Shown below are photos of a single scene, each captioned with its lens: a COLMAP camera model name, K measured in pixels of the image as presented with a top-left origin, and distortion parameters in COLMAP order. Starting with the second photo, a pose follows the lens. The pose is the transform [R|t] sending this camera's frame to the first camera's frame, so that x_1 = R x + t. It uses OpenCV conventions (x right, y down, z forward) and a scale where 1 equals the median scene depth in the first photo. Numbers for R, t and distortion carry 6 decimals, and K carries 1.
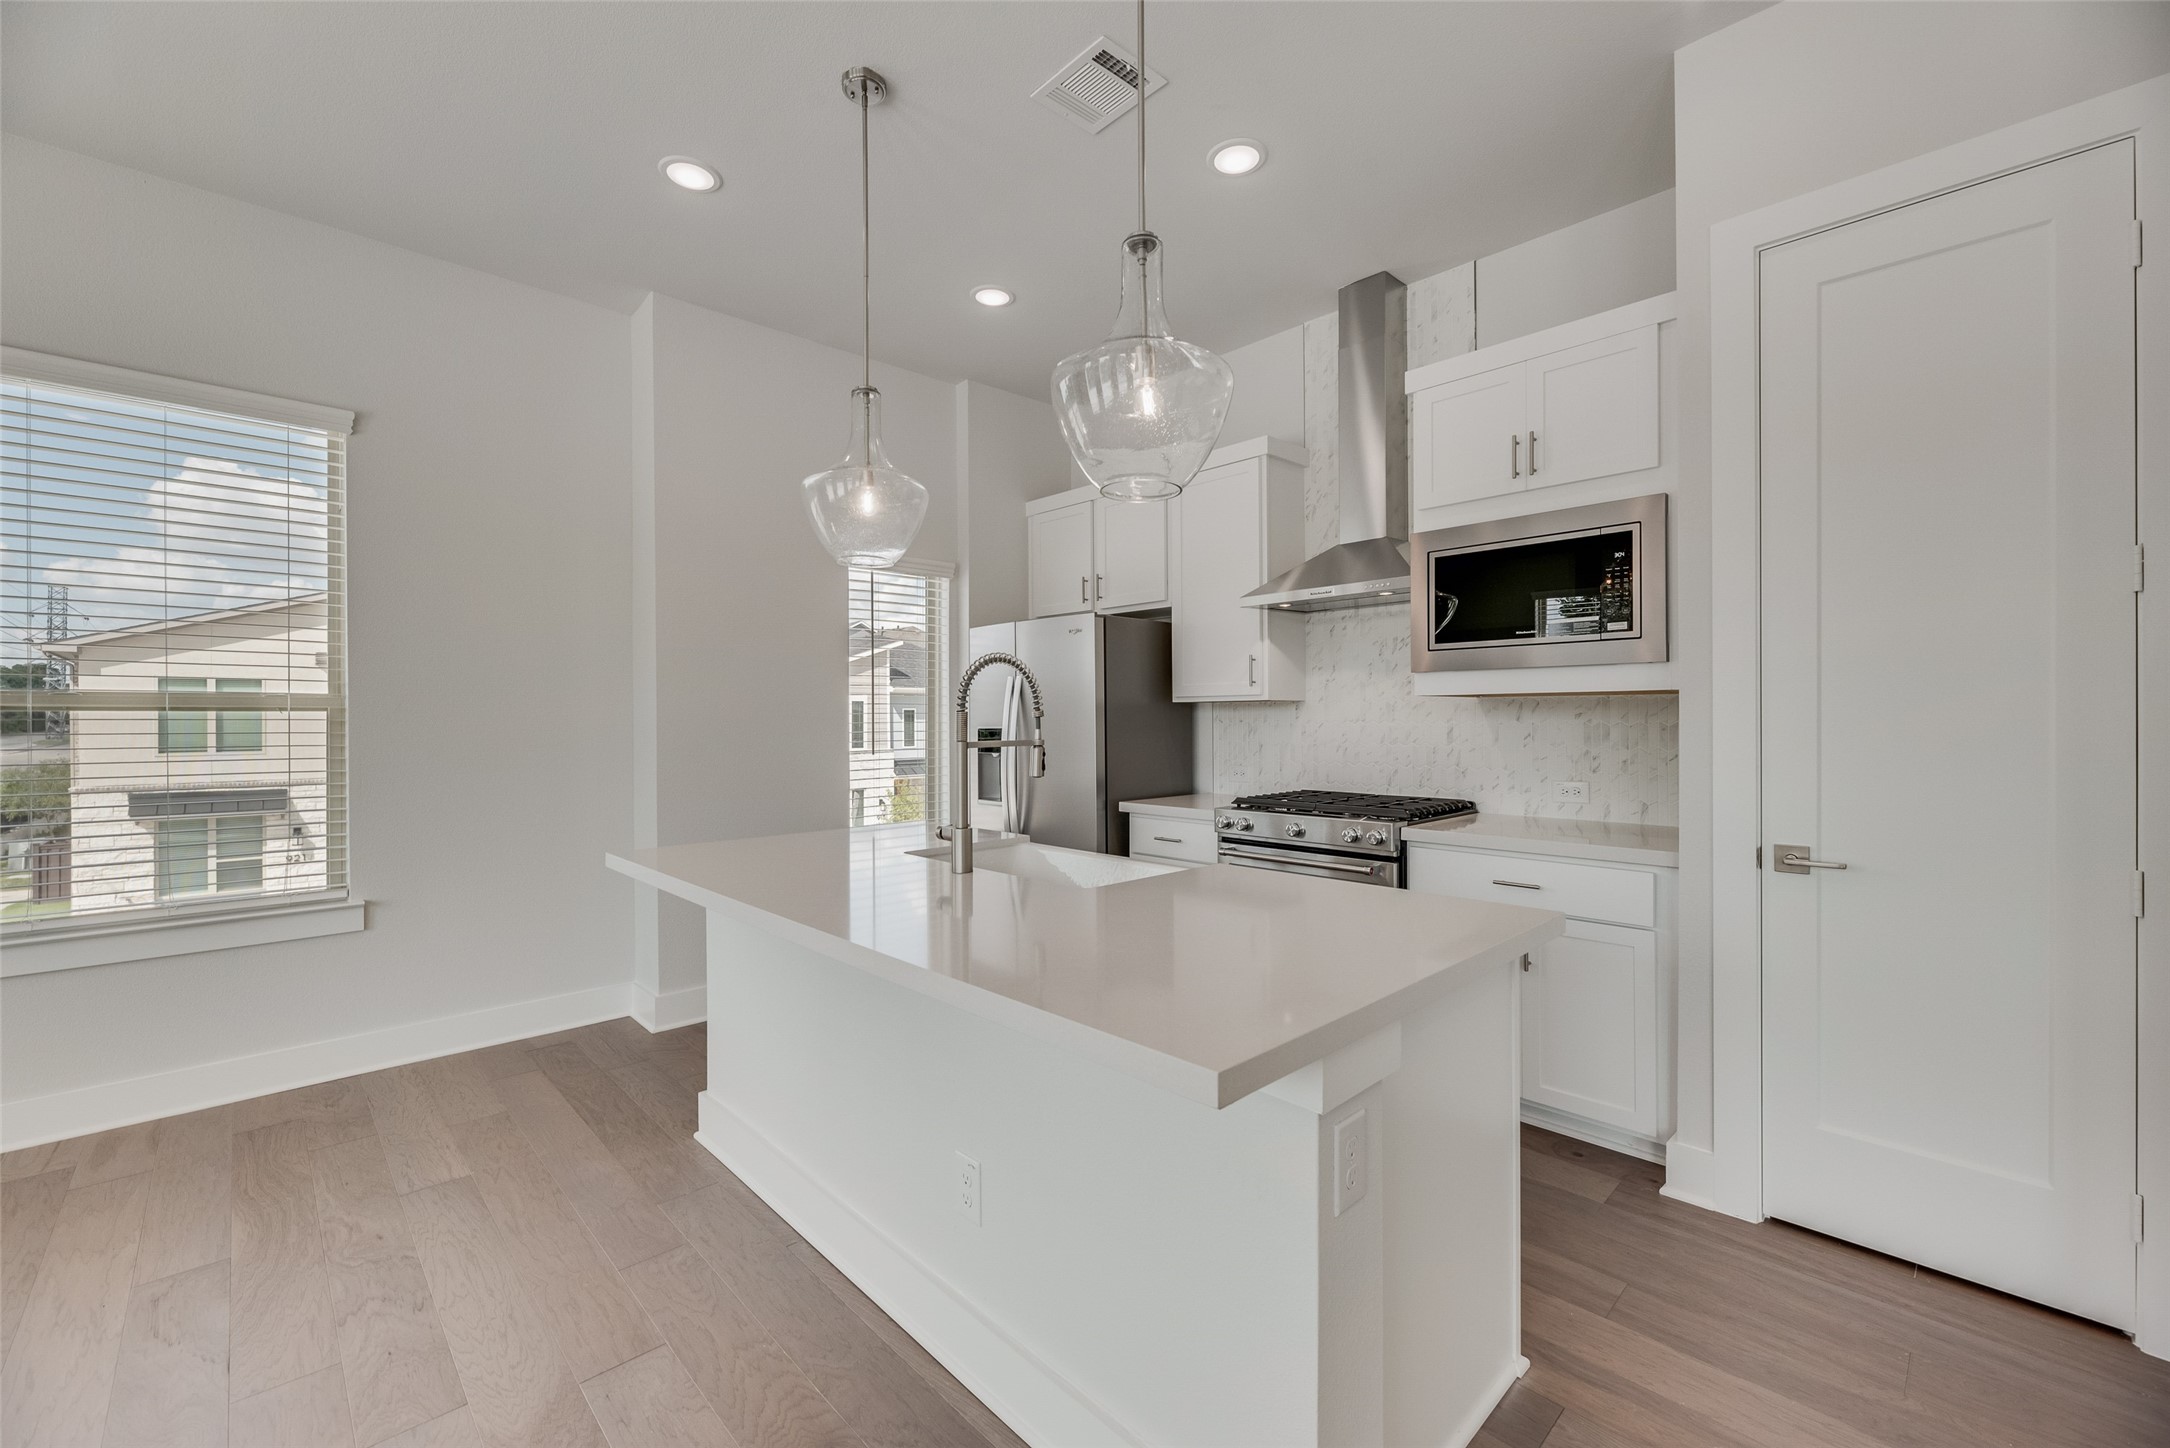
lens RADIAL K [[880.8, 0, 1085.0], [0, 880.8, 724.0], [0, 0, 1]] dist [-0.000403, -0.000006]
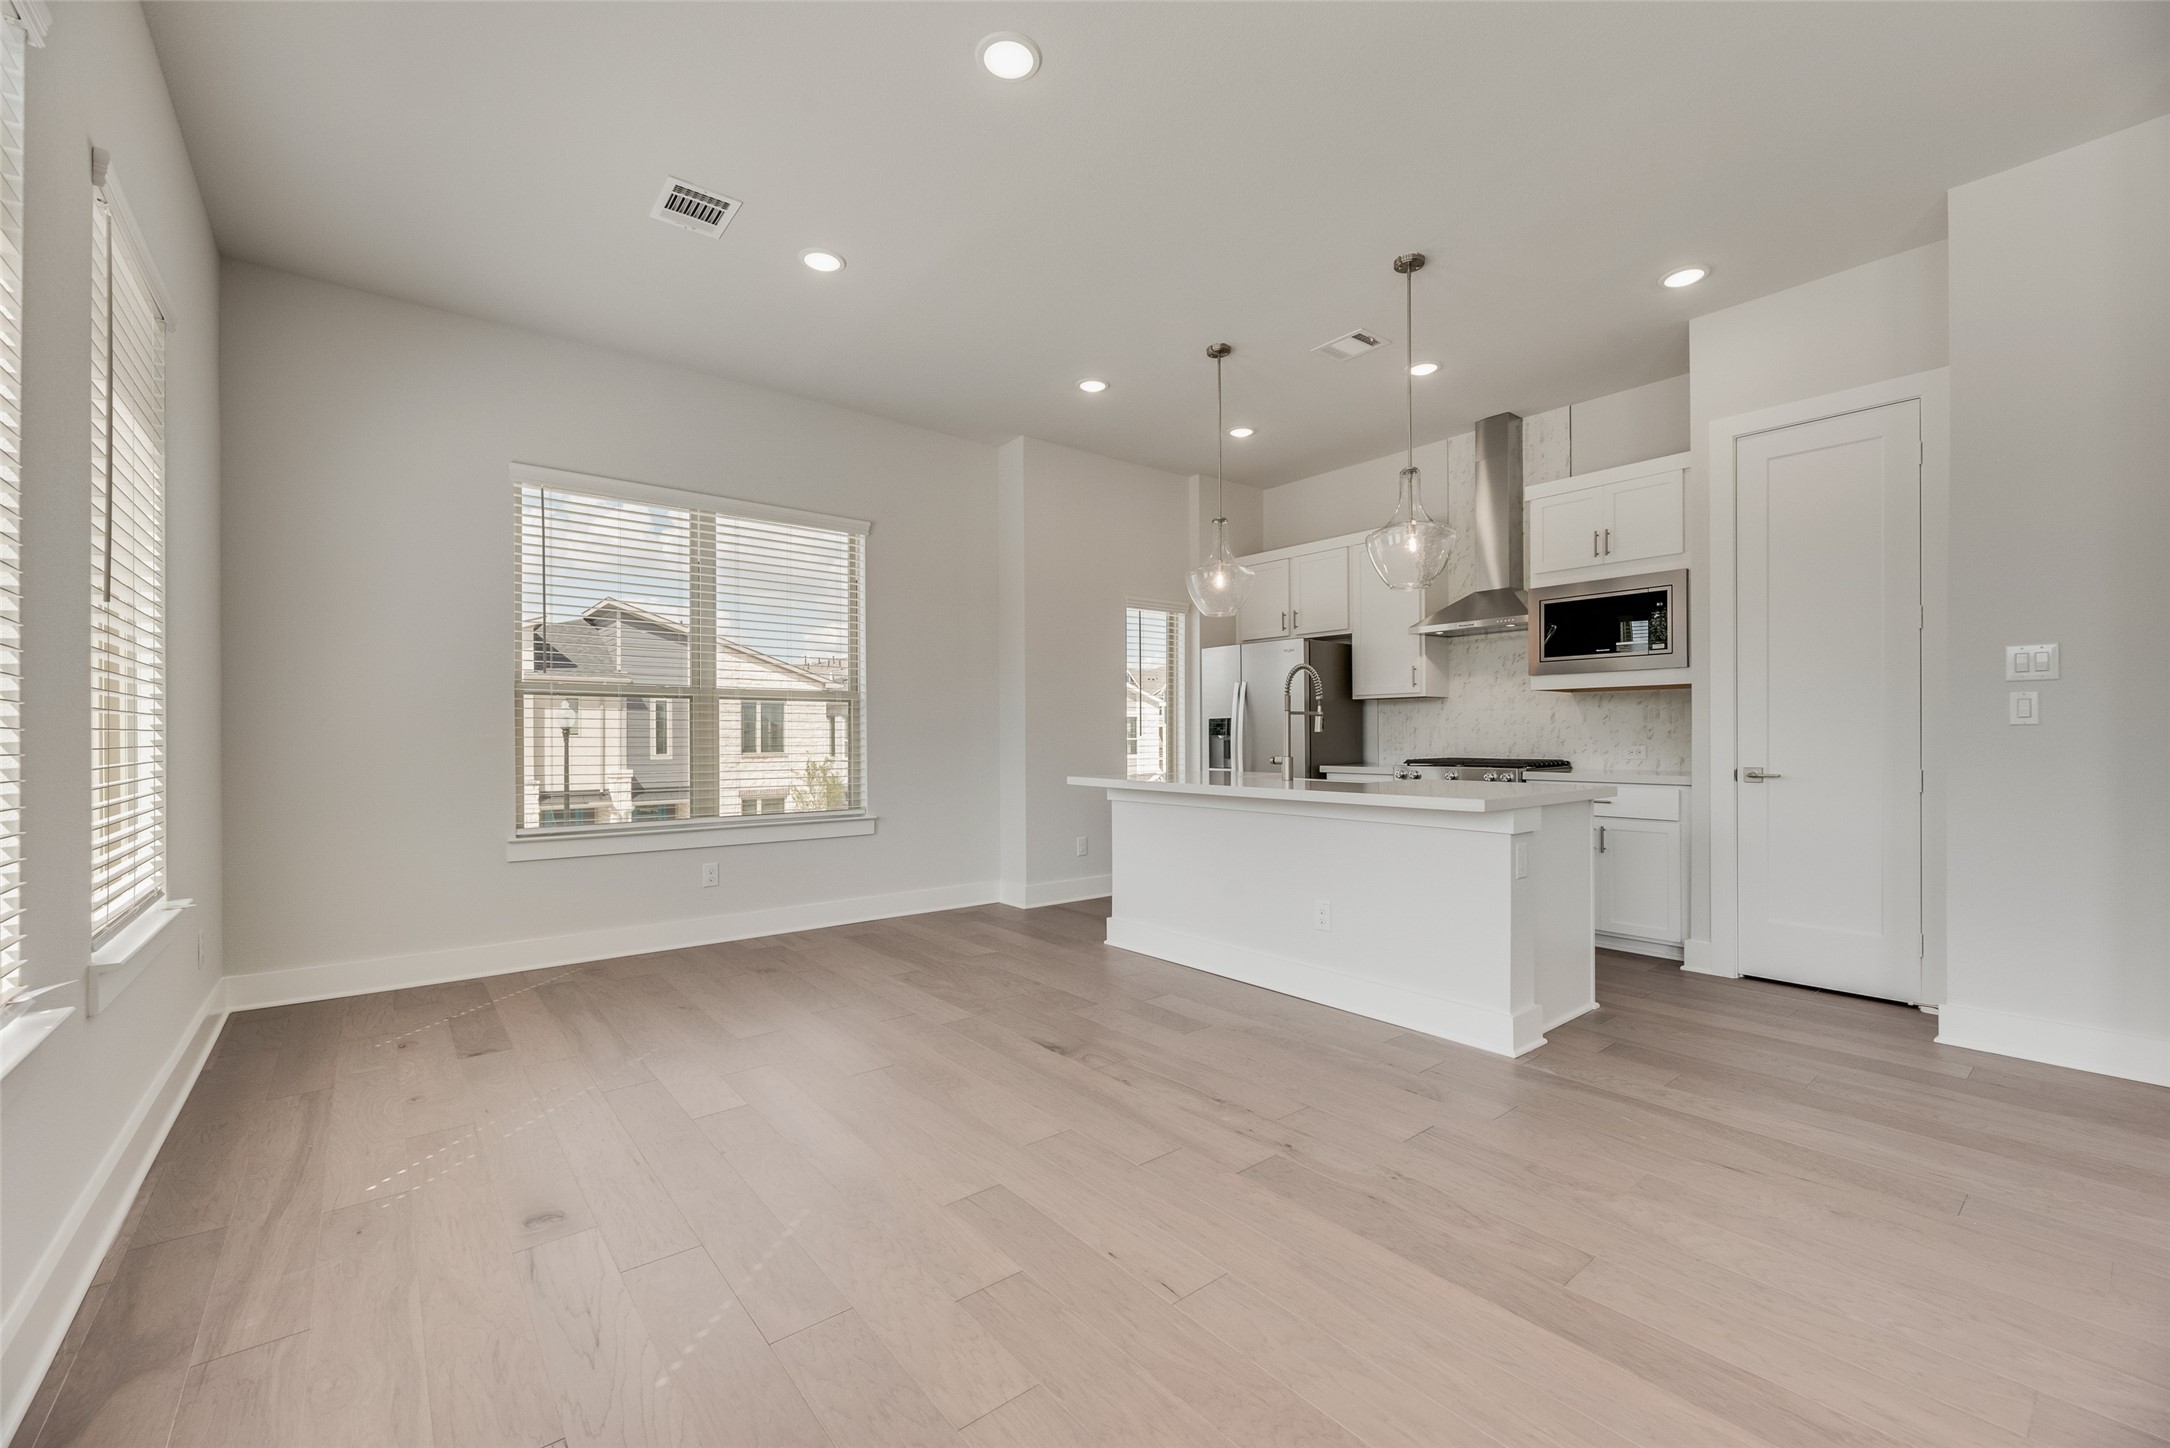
lens RADIAL K [[878.9, 0, 1088.4], [0, 878.9, 740.2], [0, 0, 1]] dist [-0.000484, 0.000183]
pose [[0.996679, 0.001290, -0.081420, -0.256411], [-0.001380, 0.999999, -0.001043, 0.053352], [0.081419, 0.001152, 0.996679, -0.566831]]
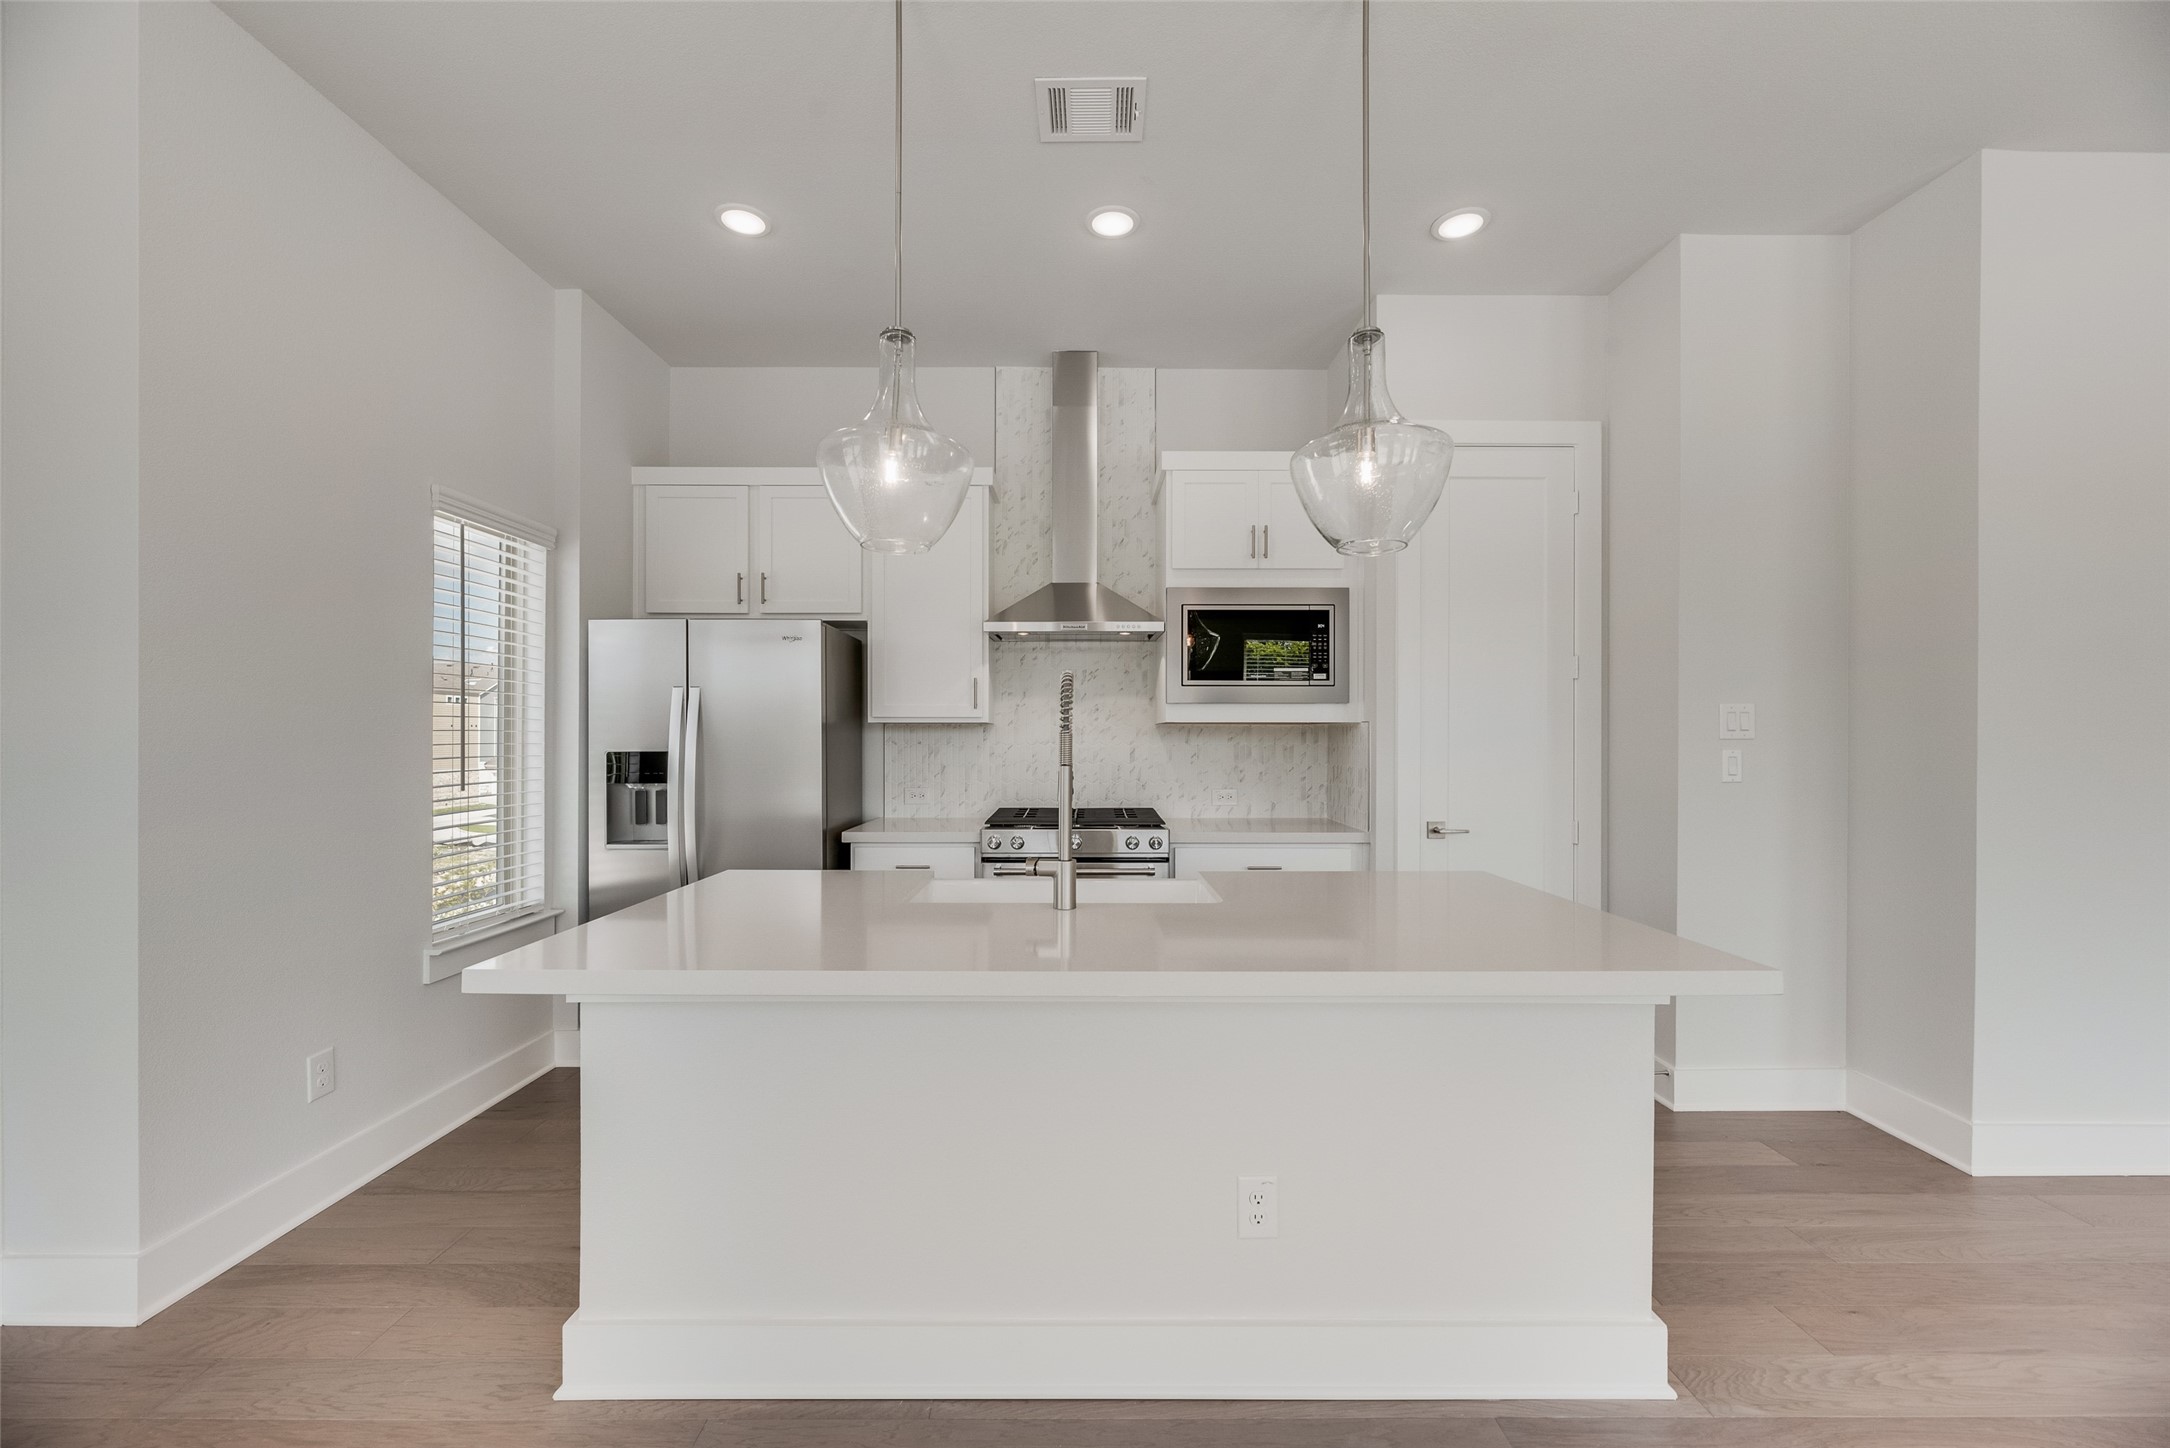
lens RADIAL K [[873.7, 0, 1087.2], [0, 873.7, 740.1], [0, 0, 1]] dist [-0.000792, 0.000119]
pose [[0.692238, 0.005107, 0.721651, -0.488626], [-0.000354, 0.999977, -0.006737, 0.000389], [-0.721669, 0.004408, 0.692224, 0.221651]]
